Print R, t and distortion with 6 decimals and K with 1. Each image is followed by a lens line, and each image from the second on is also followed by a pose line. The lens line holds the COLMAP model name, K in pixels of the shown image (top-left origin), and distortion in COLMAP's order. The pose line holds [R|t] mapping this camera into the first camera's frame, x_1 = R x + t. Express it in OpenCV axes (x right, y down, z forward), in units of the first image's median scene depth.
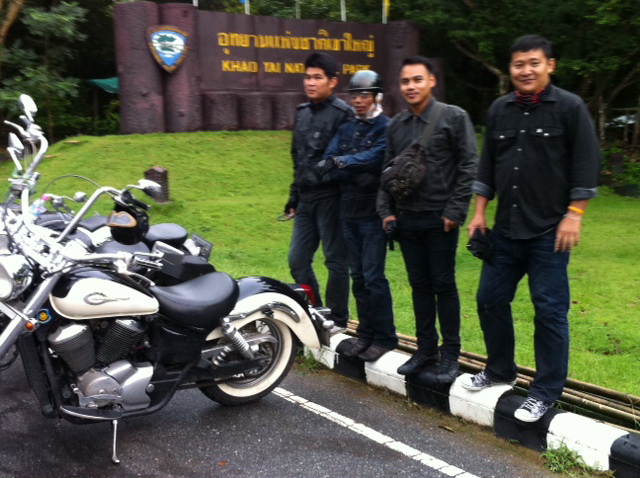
lens RADIAL K [[869.5, 0, 320.3], [0, 869.5, 216.2], [0, 0, 1]] dist [0.102959, -0.313452]
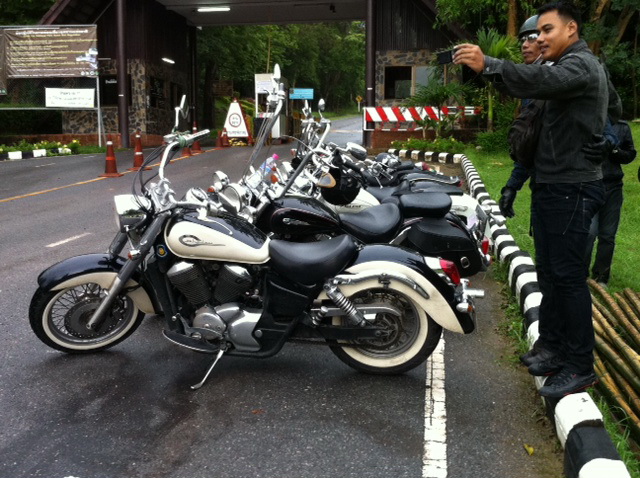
lens RADIAL K [[868.1, 0, 320.0], [0, 868.1, 239.0], [0, 0, 1]] dist [0.088179, -0.404053]
pose [[0.725451, 0.100783, -0.680855, 0.564653], [-0.070586, 0.994900, 0.072059, 0.000348], [0.684644, -0.004217, 0.728865, 0.277425]]
